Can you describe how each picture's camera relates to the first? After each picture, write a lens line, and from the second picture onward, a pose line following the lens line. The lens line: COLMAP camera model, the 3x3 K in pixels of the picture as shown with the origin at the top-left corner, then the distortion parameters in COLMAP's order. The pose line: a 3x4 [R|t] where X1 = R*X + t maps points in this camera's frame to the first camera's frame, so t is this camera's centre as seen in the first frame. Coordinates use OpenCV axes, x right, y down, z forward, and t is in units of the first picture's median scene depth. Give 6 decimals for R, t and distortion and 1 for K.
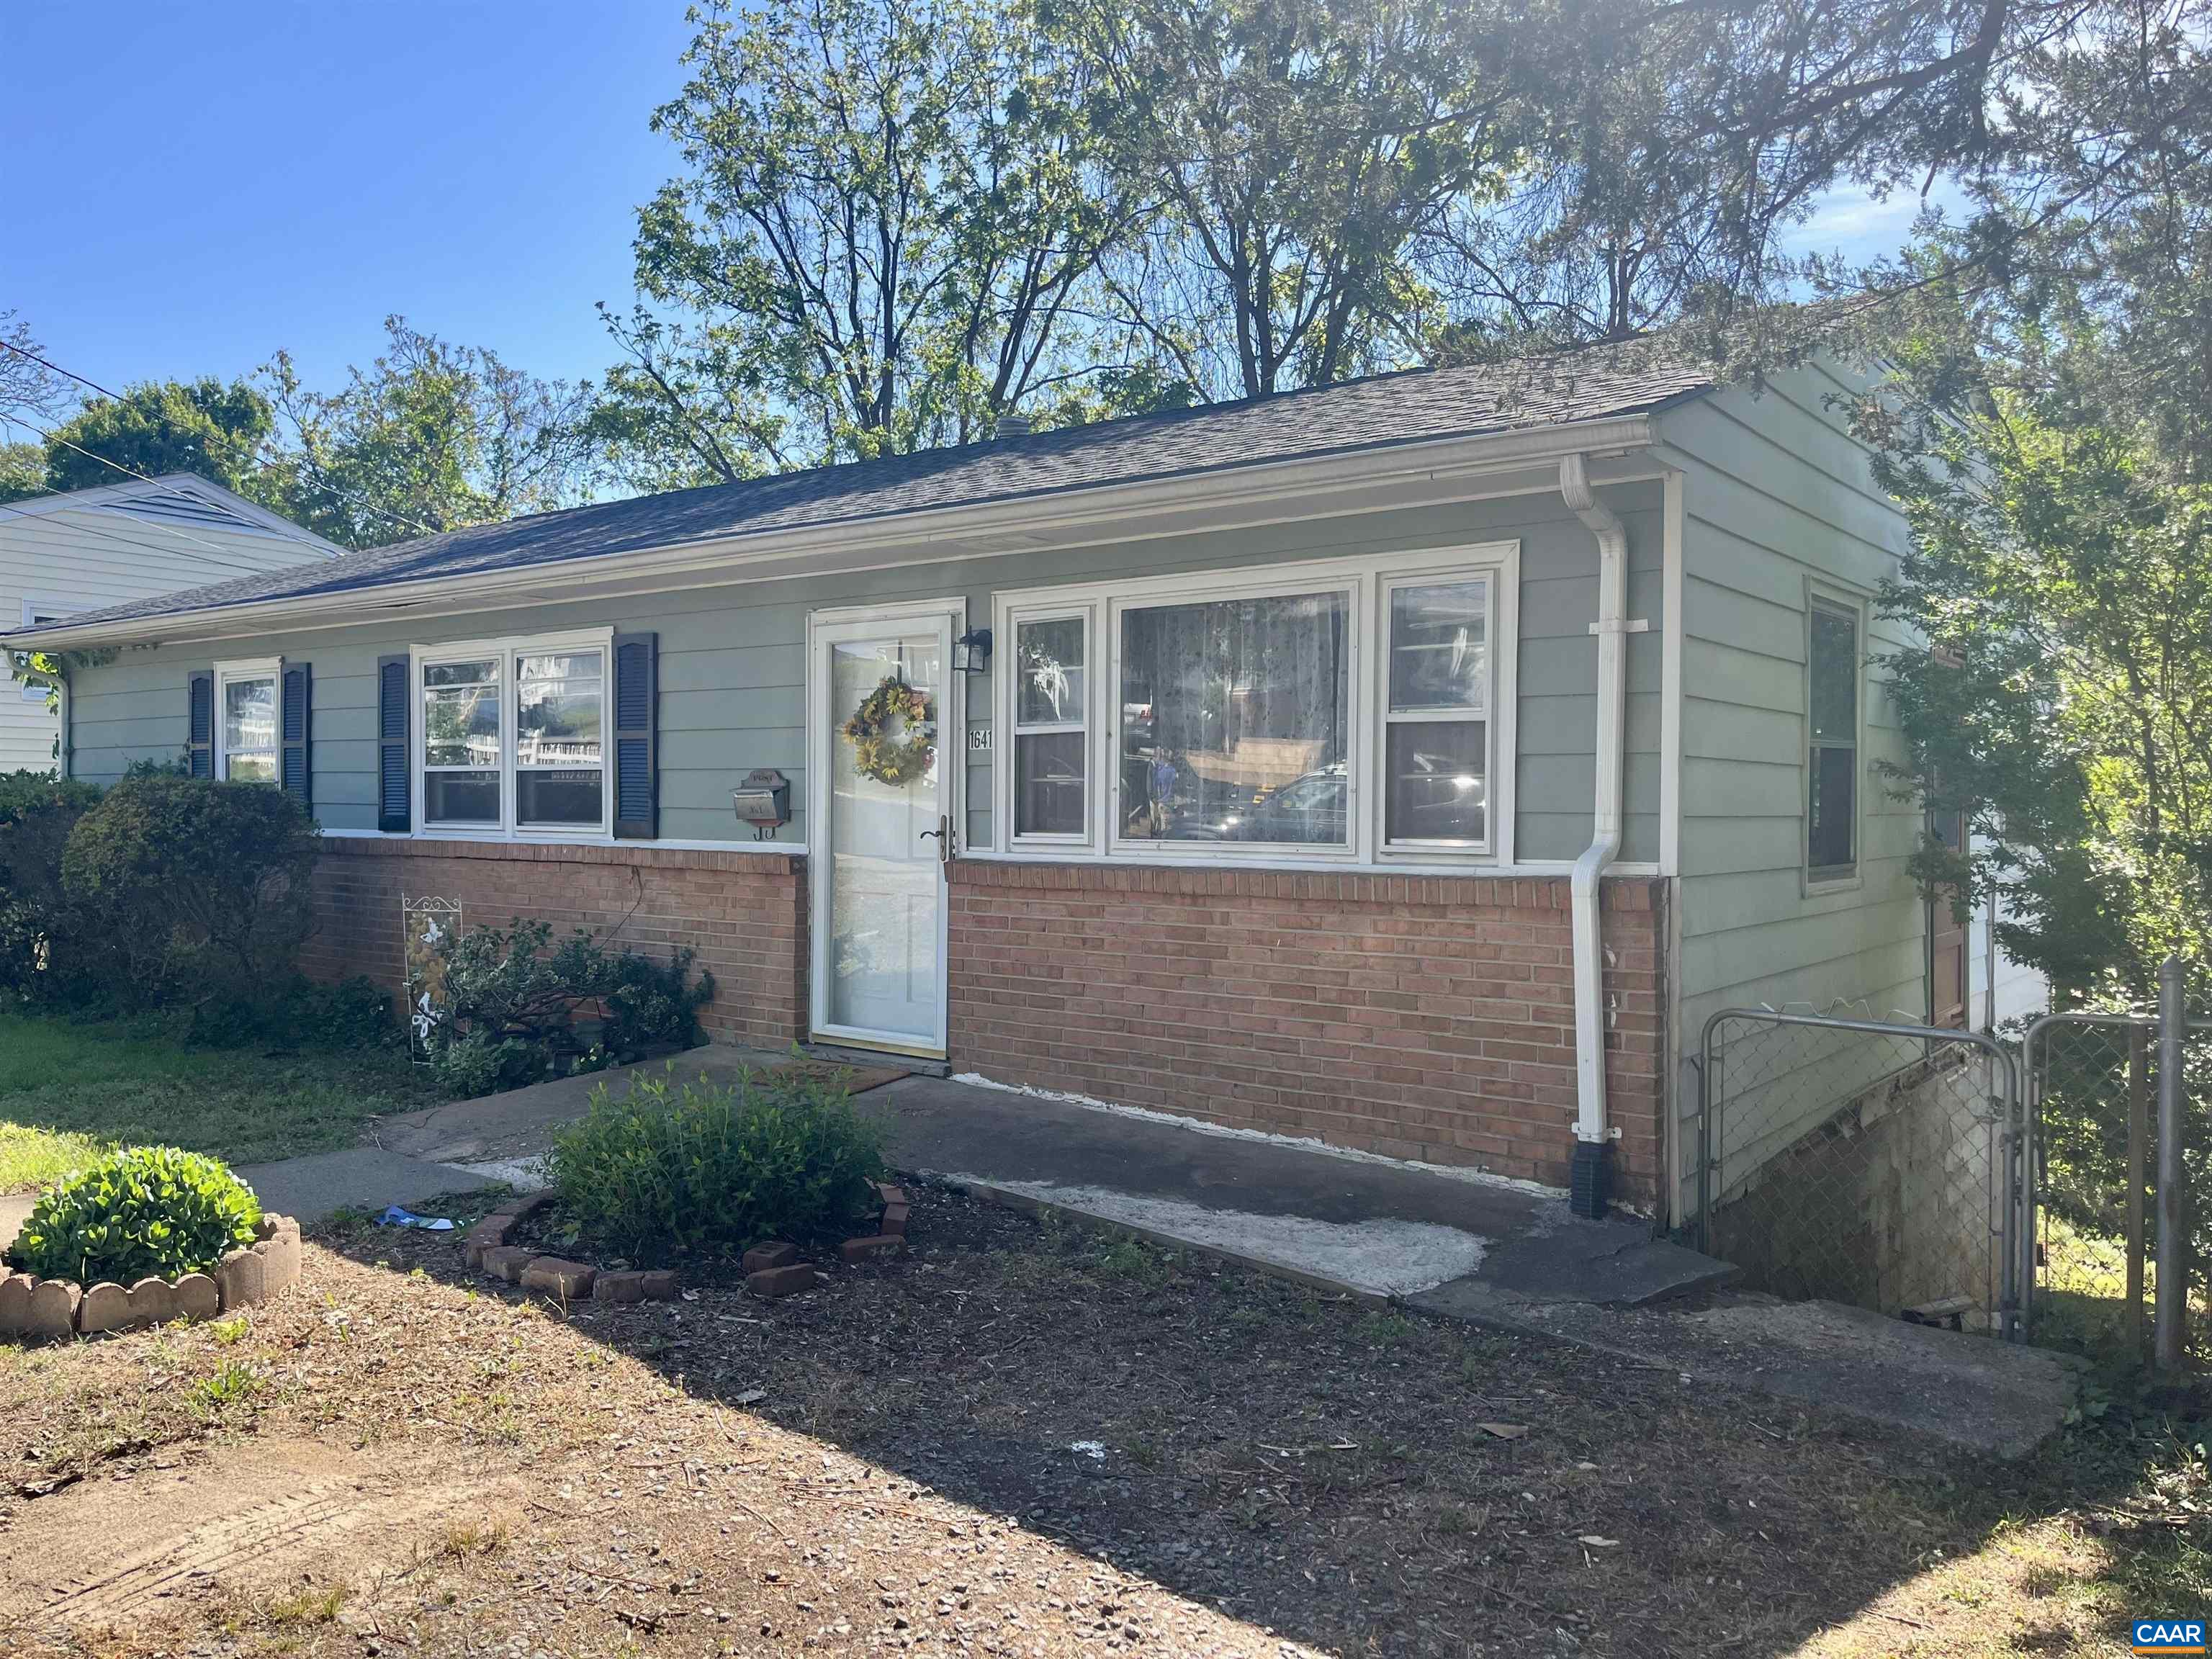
lens RADIAL K [[1655.9, 0, 1106.0], [0, 1655.9, 829.5], [0, 0, 1]] dist [0.000530, -0.000387]
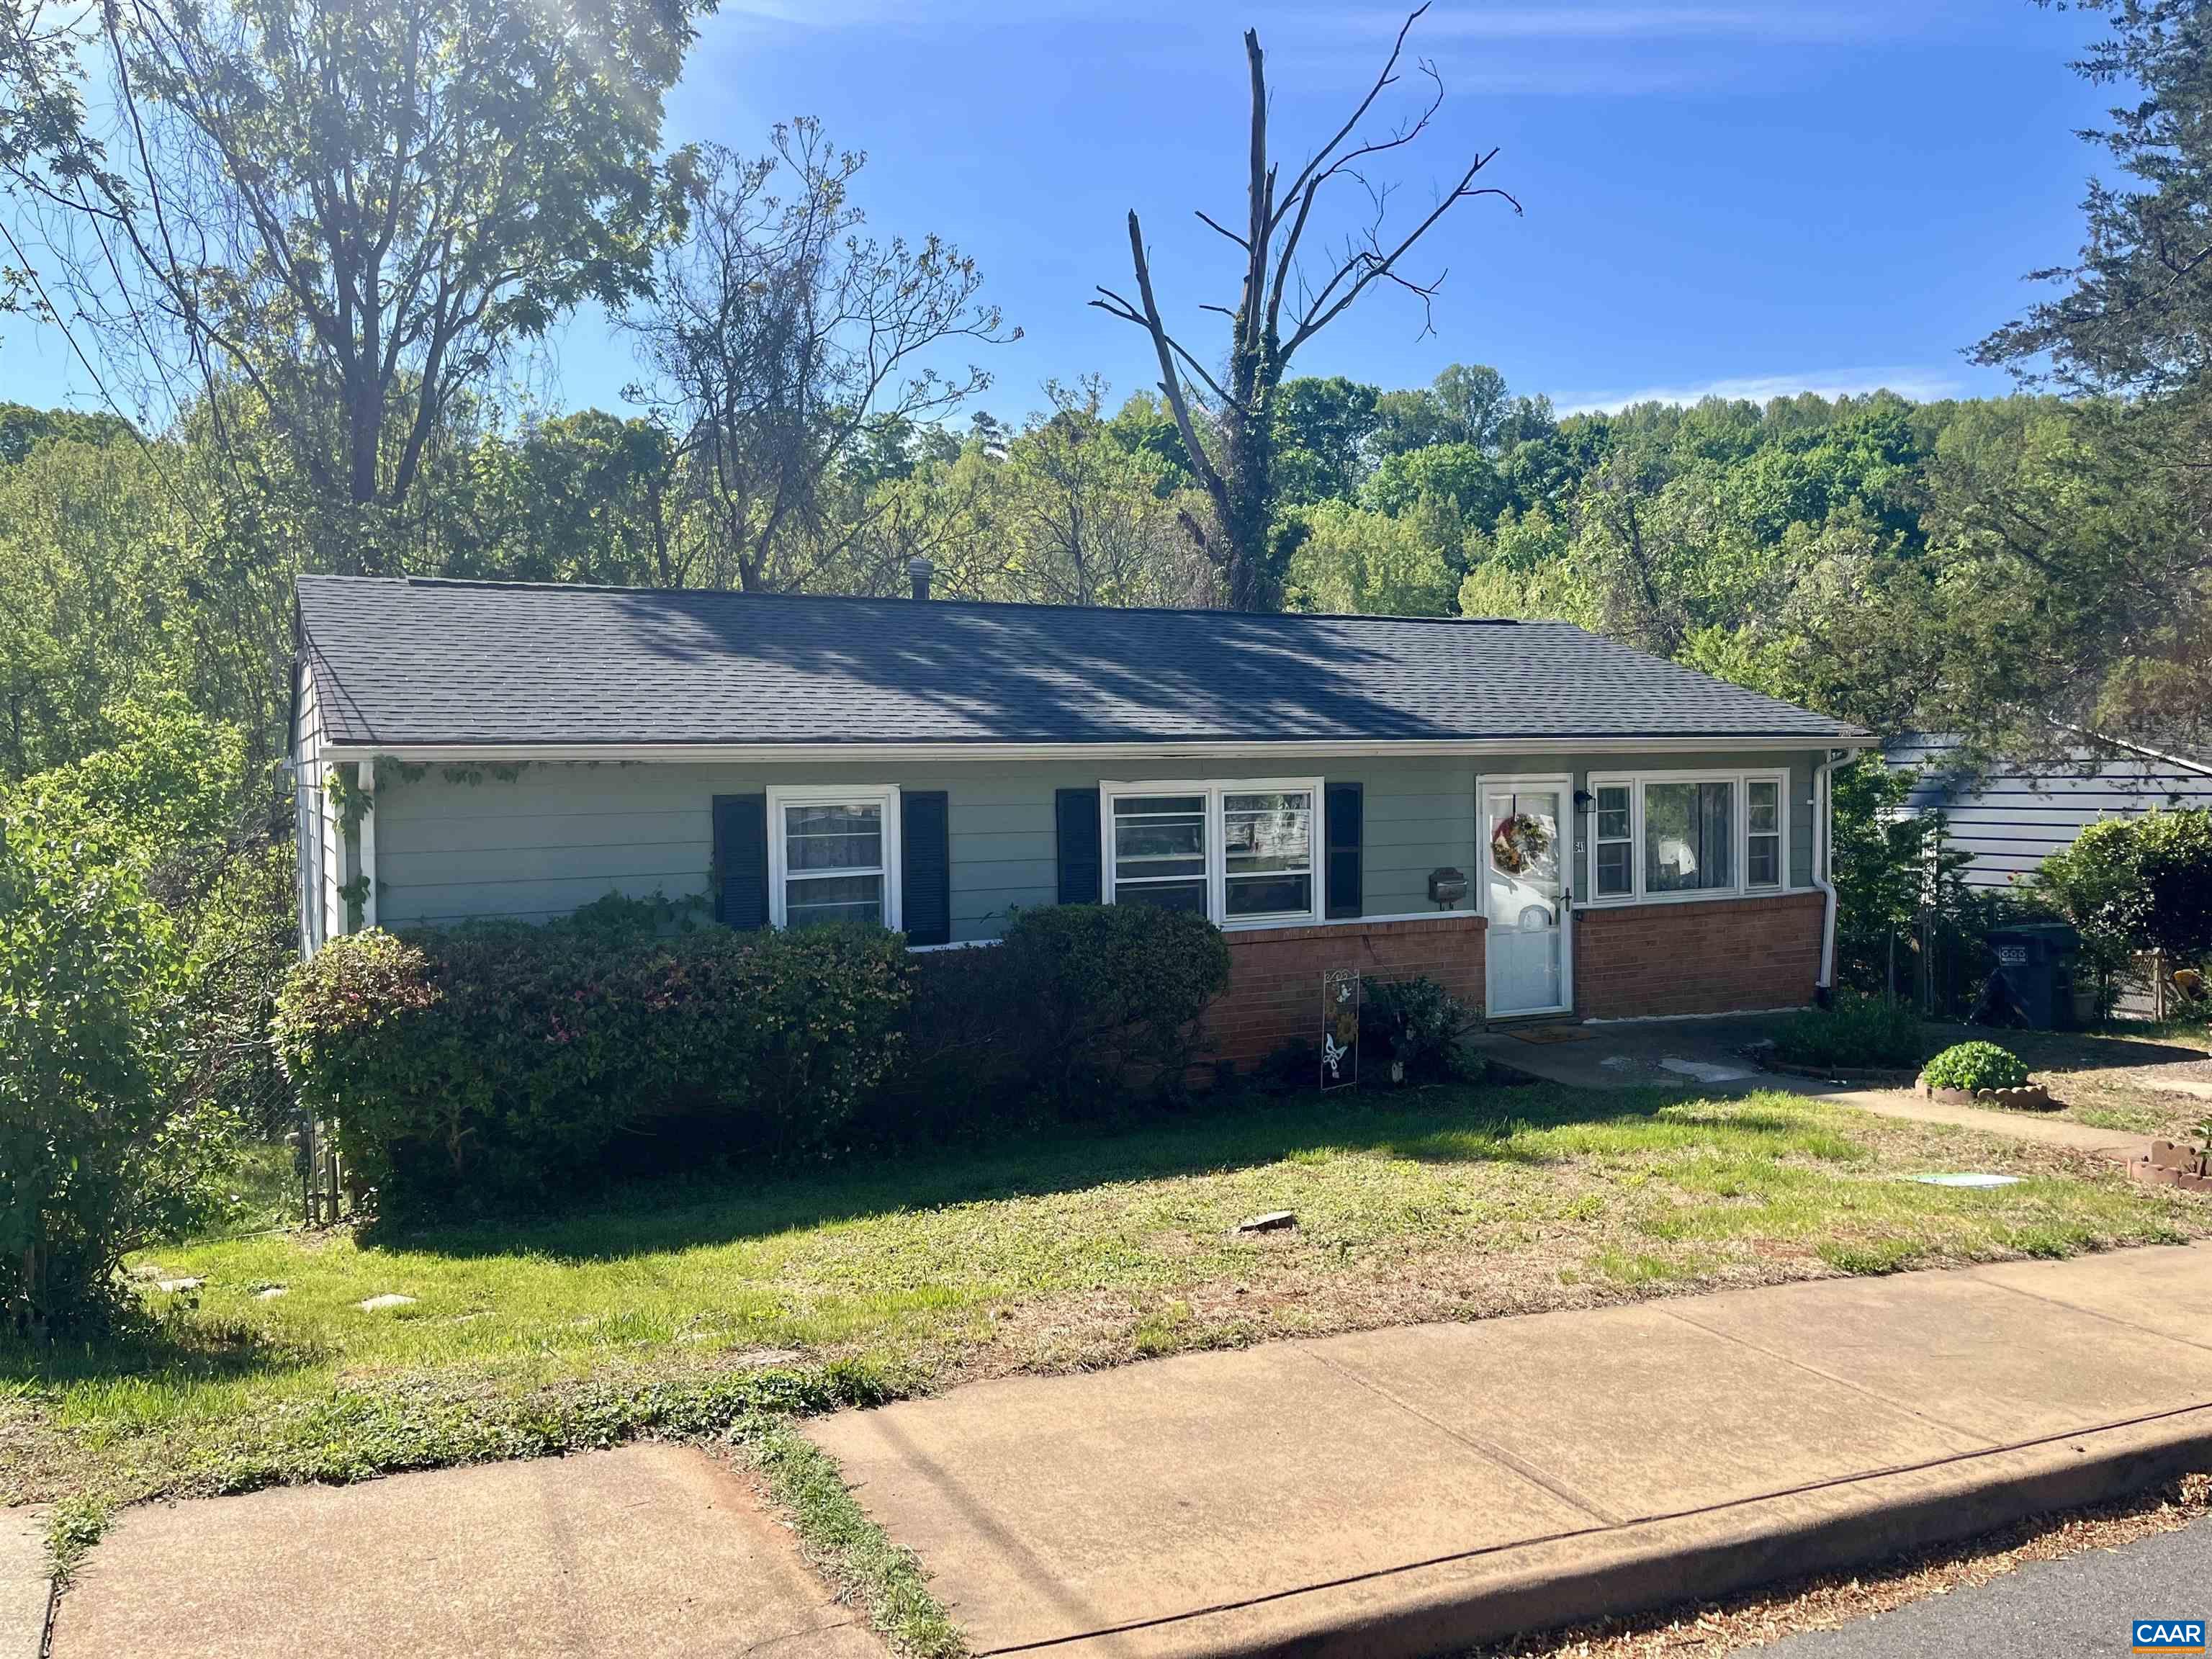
lens RADIAL K [[1655.9, 0, 1106.0], [0, 1655.9, 829.5], [0, 0, 1]] dist [0.000530, -0.000387]
pose [[0.463950, -0.042083, 0.884861, -1.904016], [0.036138, 0.998939, 0.028560, -0.139643], [-0.885124, 0.018727, 0.464979, 0.540578]]
